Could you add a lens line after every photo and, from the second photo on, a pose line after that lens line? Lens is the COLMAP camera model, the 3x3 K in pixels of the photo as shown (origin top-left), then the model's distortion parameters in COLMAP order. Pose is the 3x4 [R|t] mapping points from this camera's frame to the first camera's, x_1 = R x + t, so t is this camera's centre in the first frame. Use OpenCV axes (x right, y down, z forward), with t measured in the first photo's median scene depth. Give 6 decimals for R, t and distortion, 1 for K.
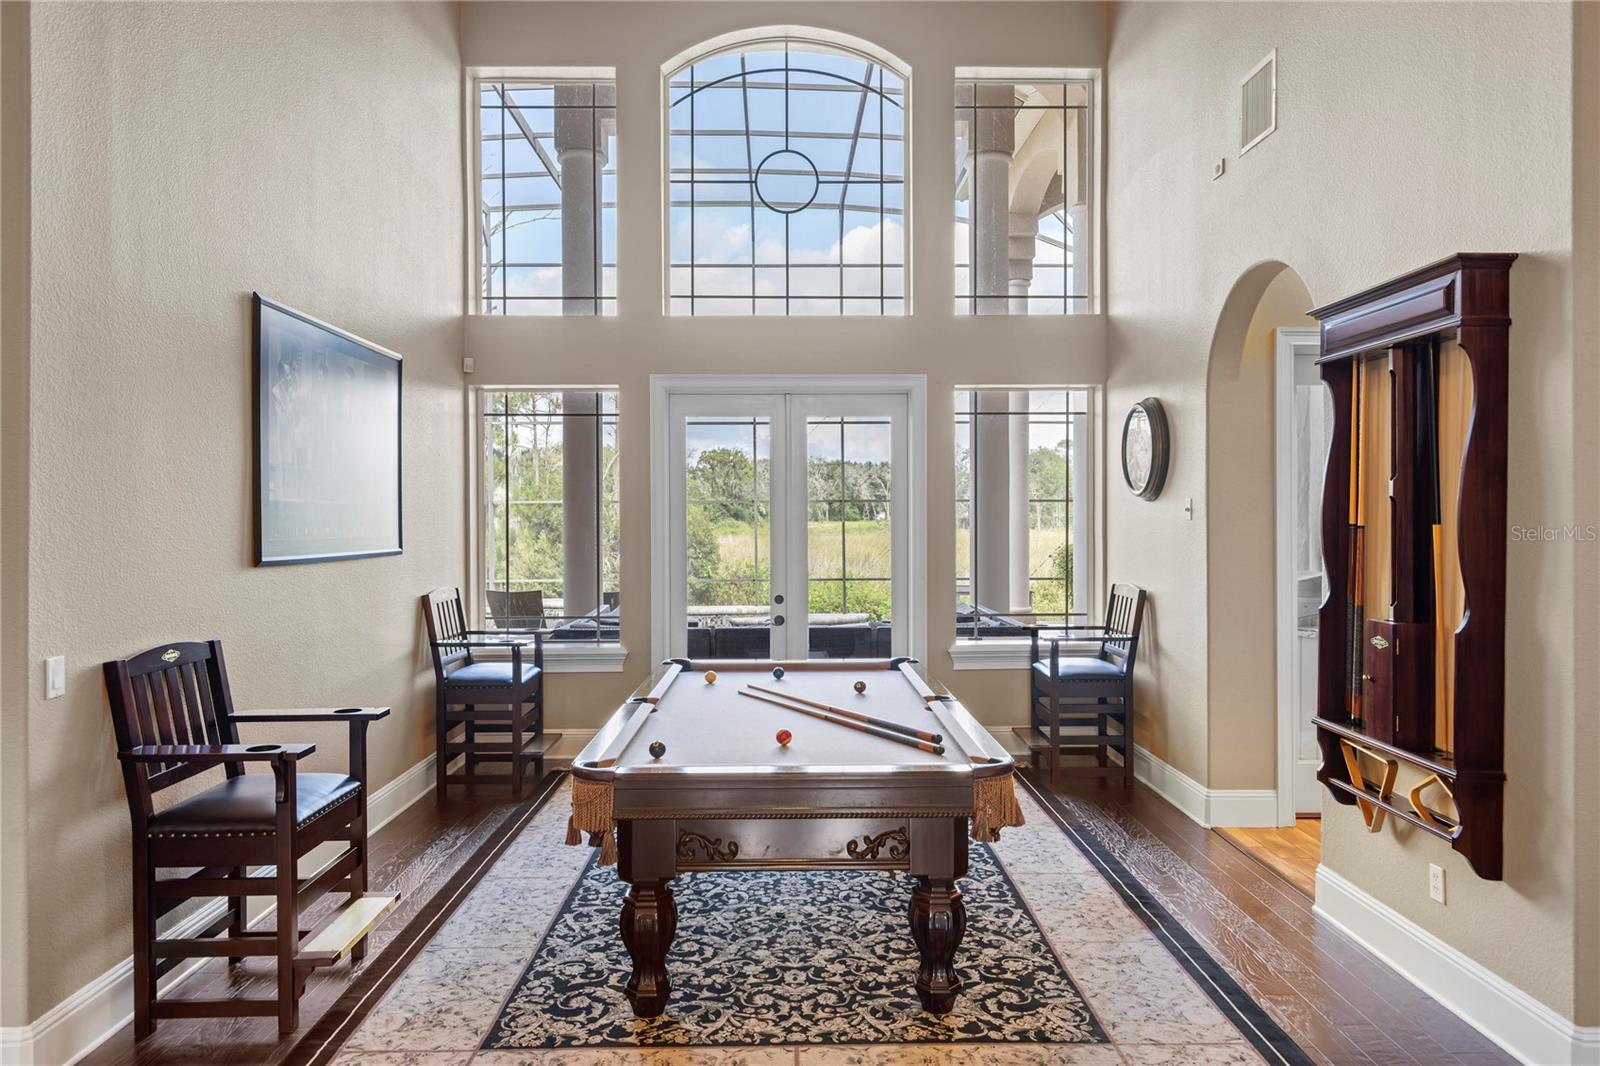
lens RADIAL K [[1037.1, 0, 798.3], [0, 1037.1, 522.3], [0, 0, 1]] dist [0.008362, -0.002749]
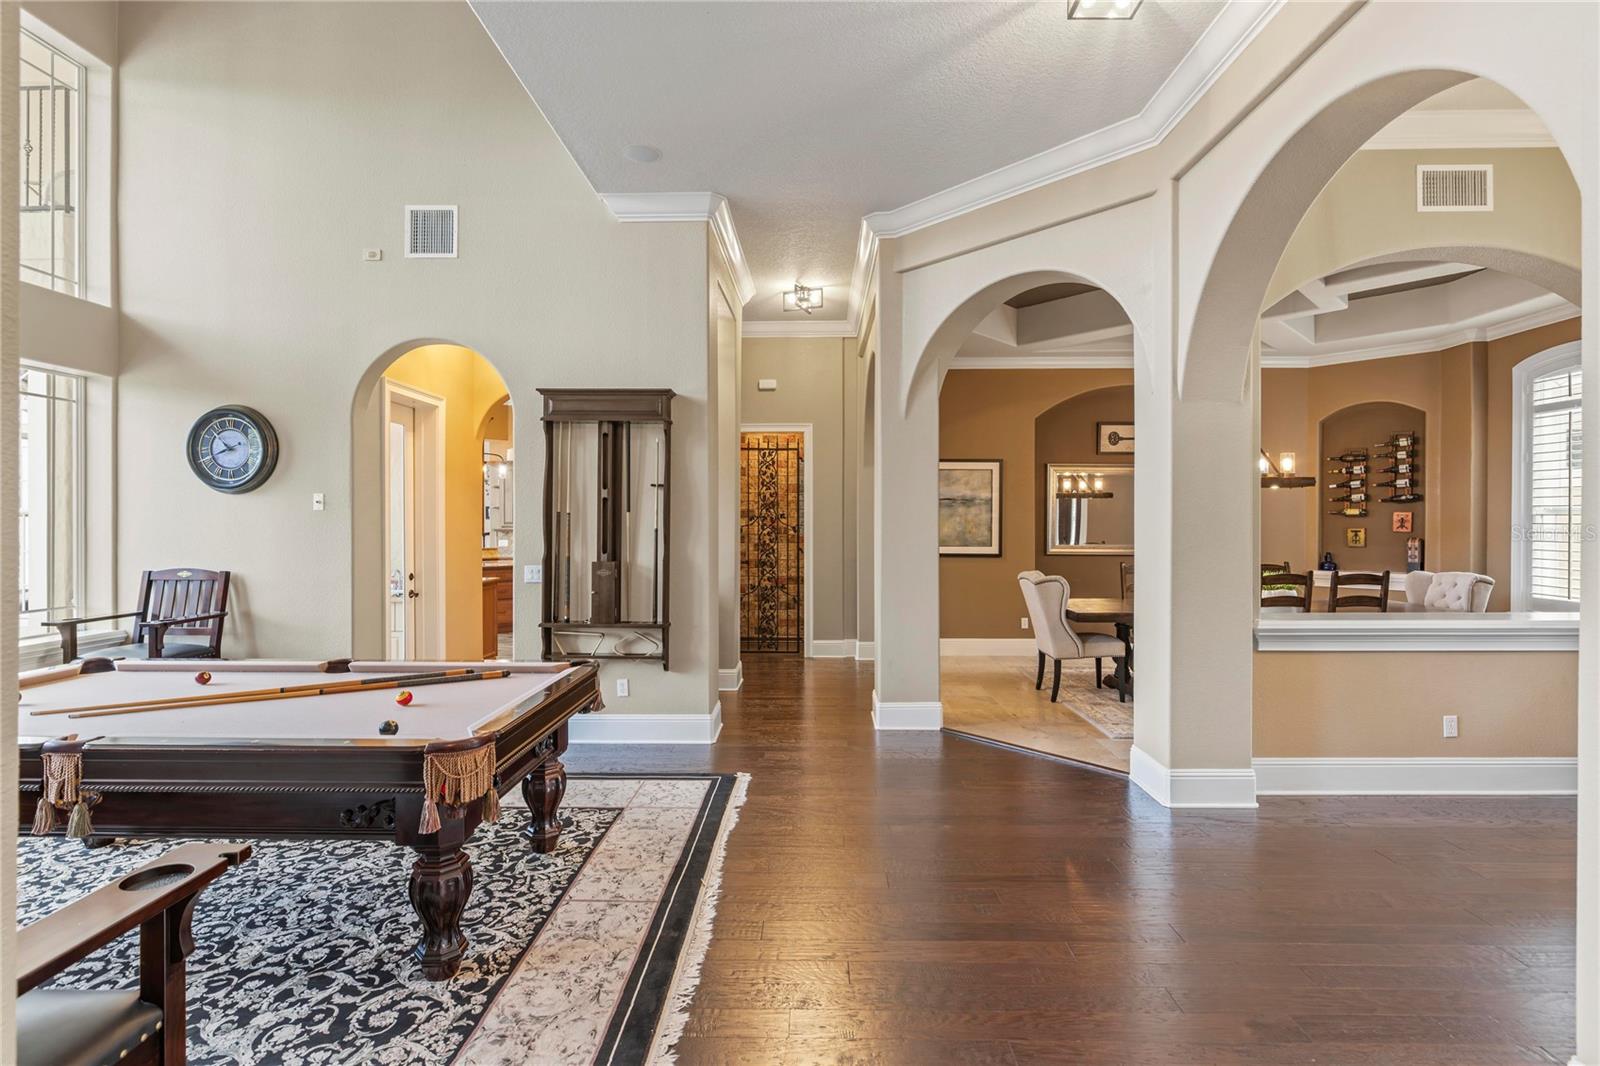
lens RADIAL K [[745.5, 0, 801.4], [0, 745.5, 521.5], [0, 0, 1]] dist [-0.000815, 0.000294]
pose [[0.033990, 0.004968, 0.999410, -0.751282], [0.004773, 0.999975, -0.005133, 0.026616], [-0.999411, 0.004944, 0.033966, 0.535511]]
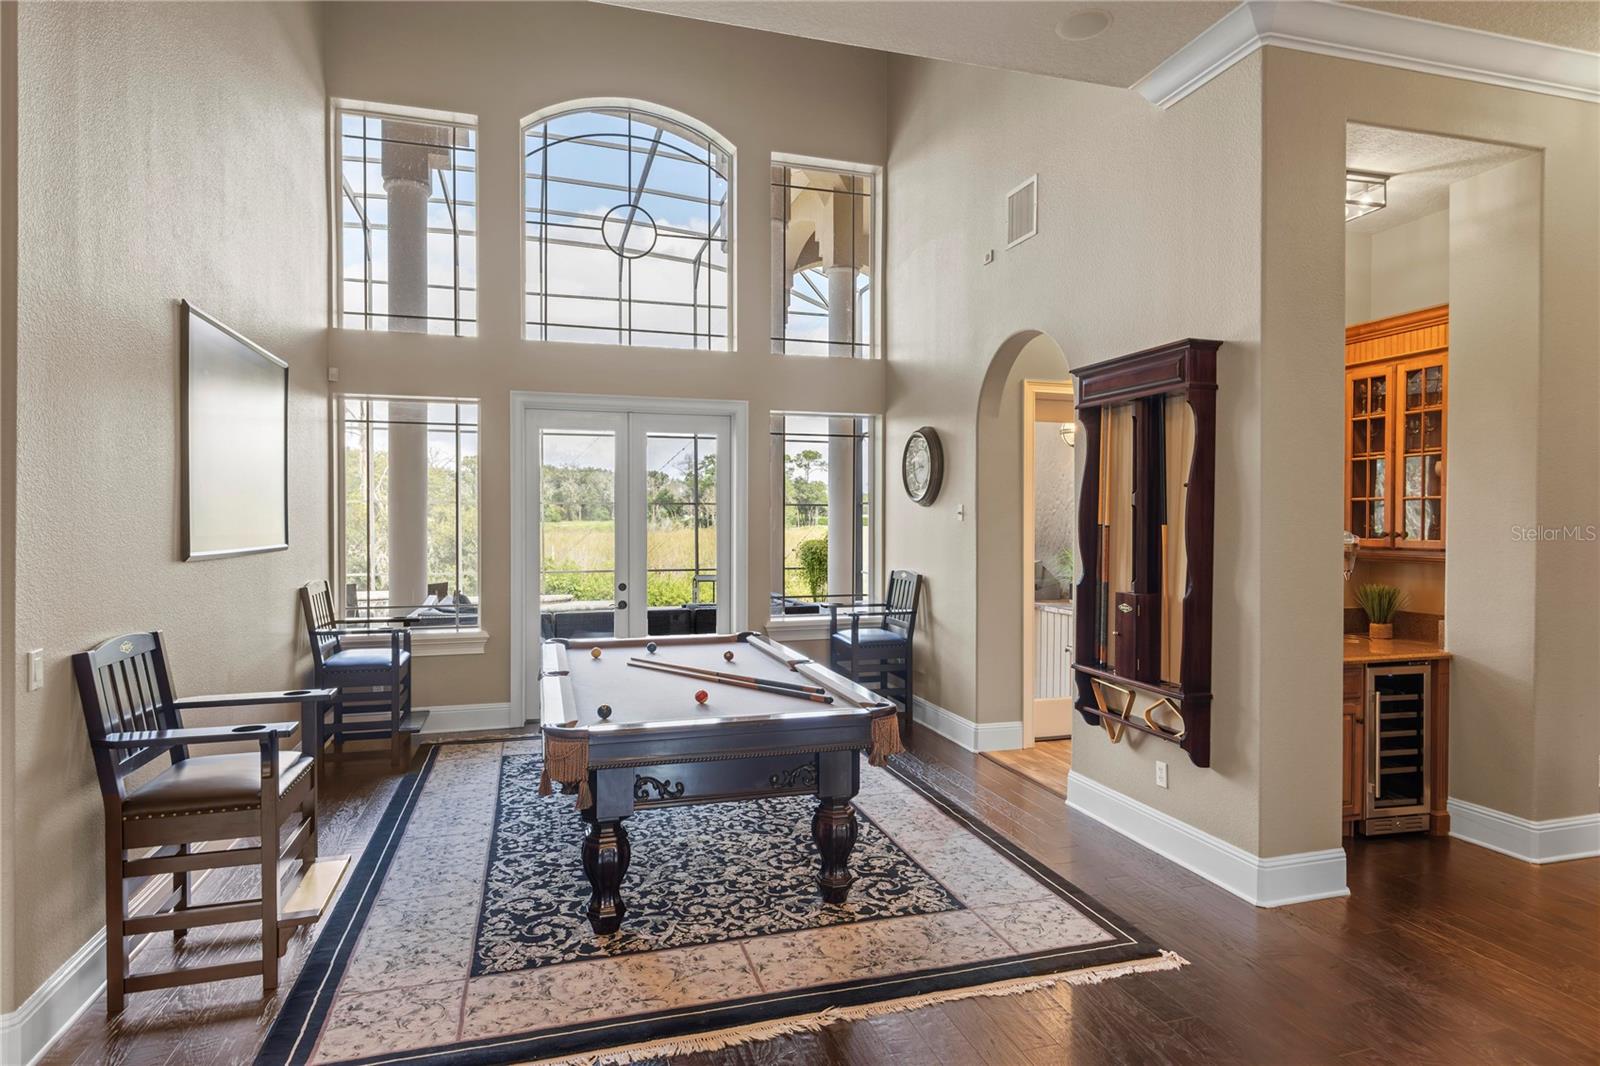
lens RADIAL K [[884.1, 0, 802.1], [0, 884.1, 525.8], [0, 0, 1]] dist [0.007258, -0.001726]
pose [[0.961694, 0.002988, 0.274108, -0.179387], [-0.004175, 0.999984, 0.003748, 0.000923], [-0.274093, -0.004749, 0.961692, -0.034892]]
